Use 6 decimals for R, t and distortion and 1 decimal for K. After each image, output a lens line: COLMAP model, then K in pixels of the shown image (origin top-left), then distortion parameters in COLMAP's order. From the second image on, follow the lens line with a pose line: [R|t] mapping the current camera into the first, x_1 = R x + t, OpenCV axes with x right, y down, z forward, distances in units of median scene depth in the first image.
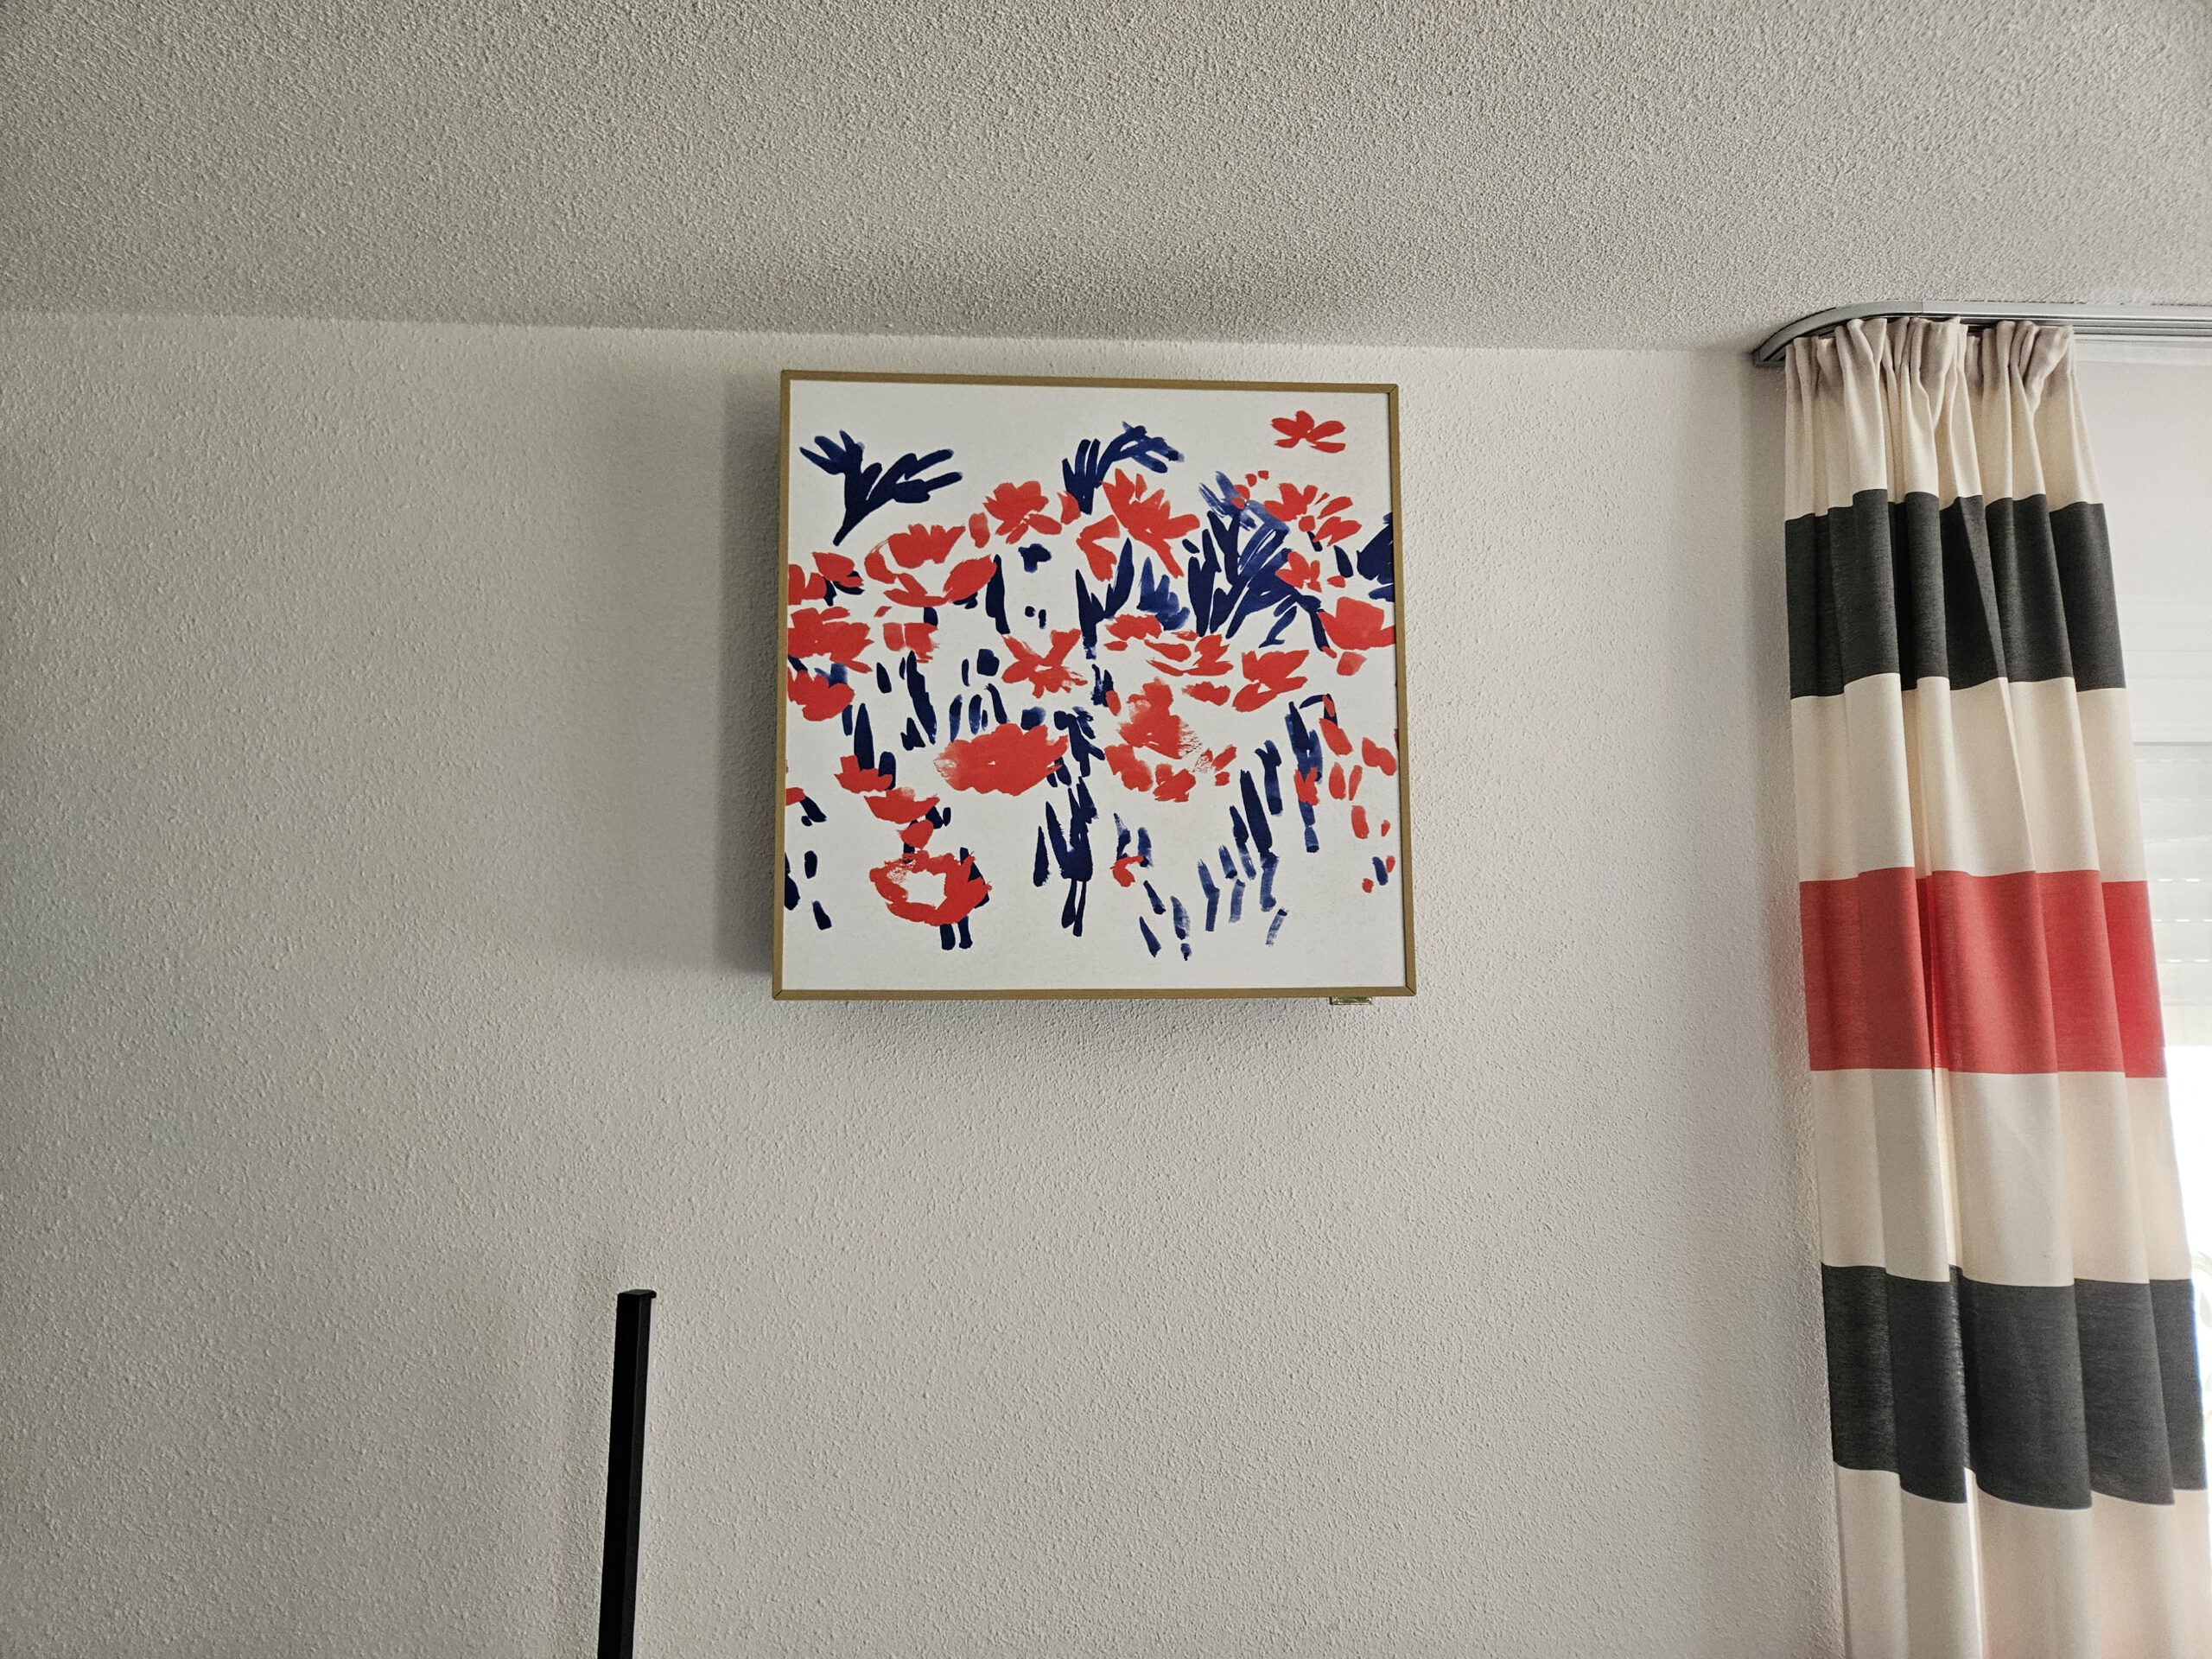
lens RADIAL K [[1470.9, 0, 1106.0], [0, 1470.9, 829.5], [0, 0, 1]] dist [0.065454, -0.002389]
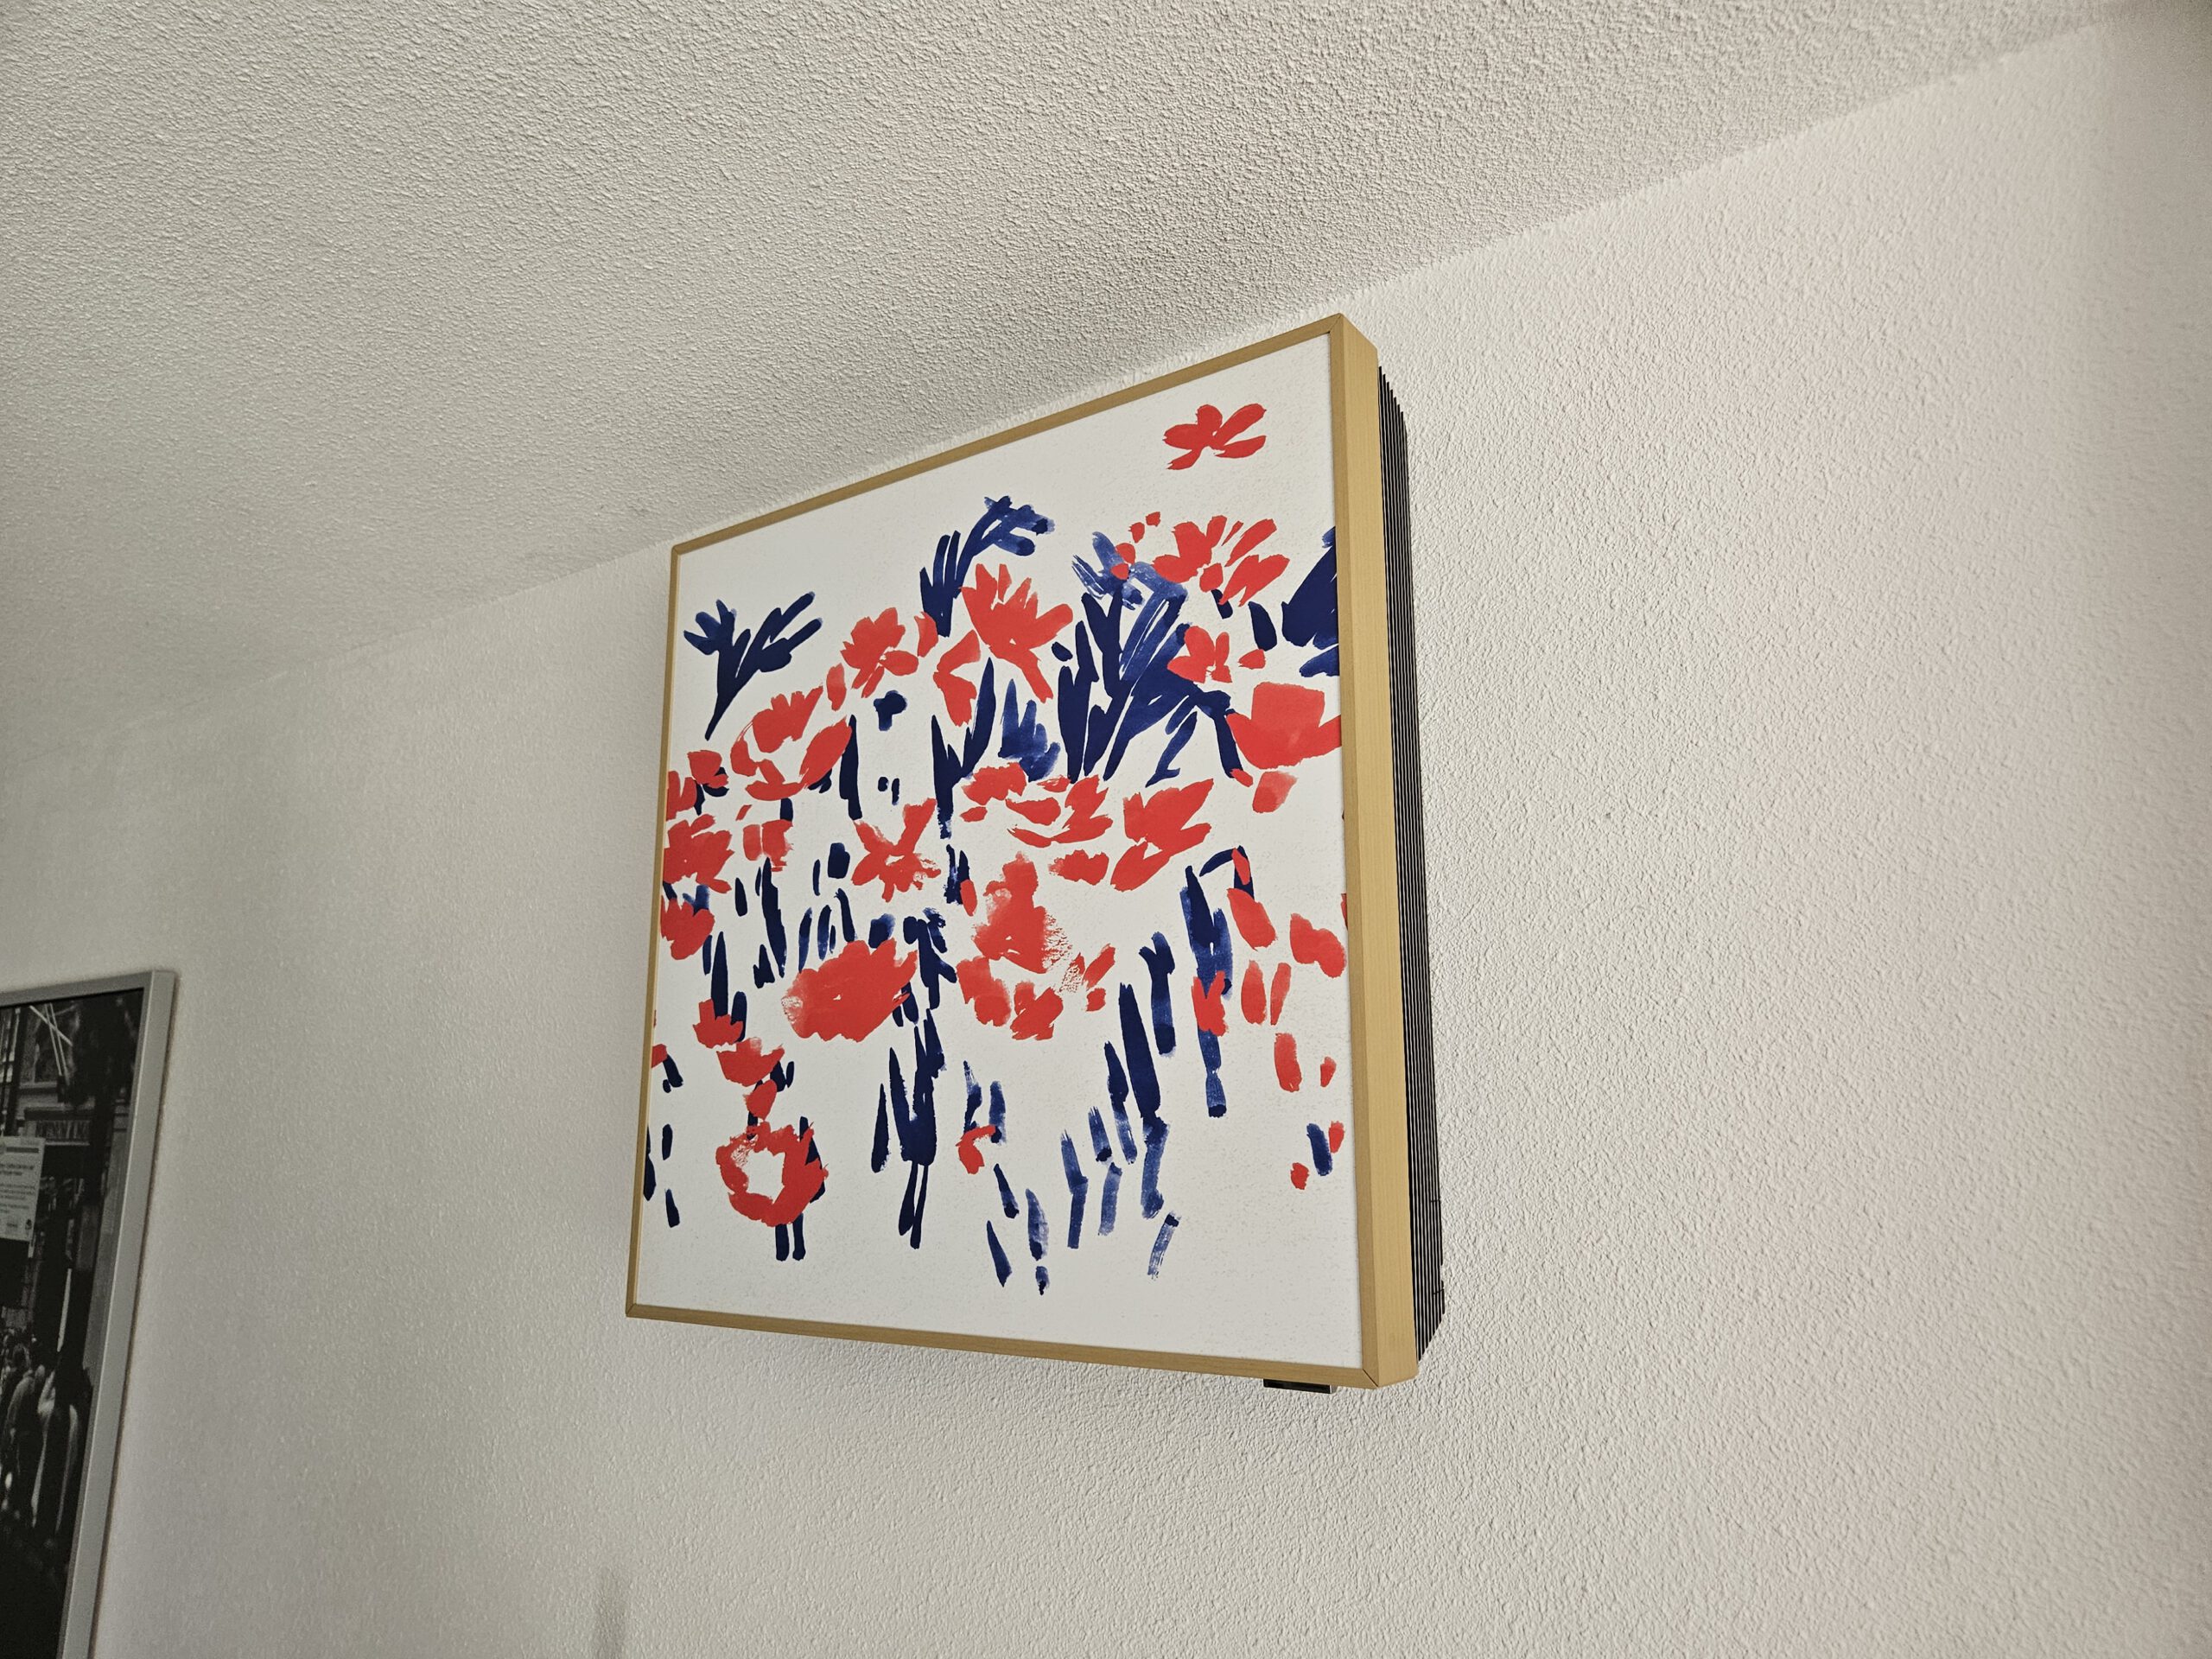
lens RADIAL K [[1470.9, 0, 1106.0], [0, 1470.9, 829.5], [0, 0, 1]] dist [0.065454, -0.002389]
pose [[0.775819, -0.124642, -0.618521, 0.486537], [0.080141, 0.991821, -0.099345, -0.043870], [0.625845, 0.027505, 0.779462, 0.500139]]
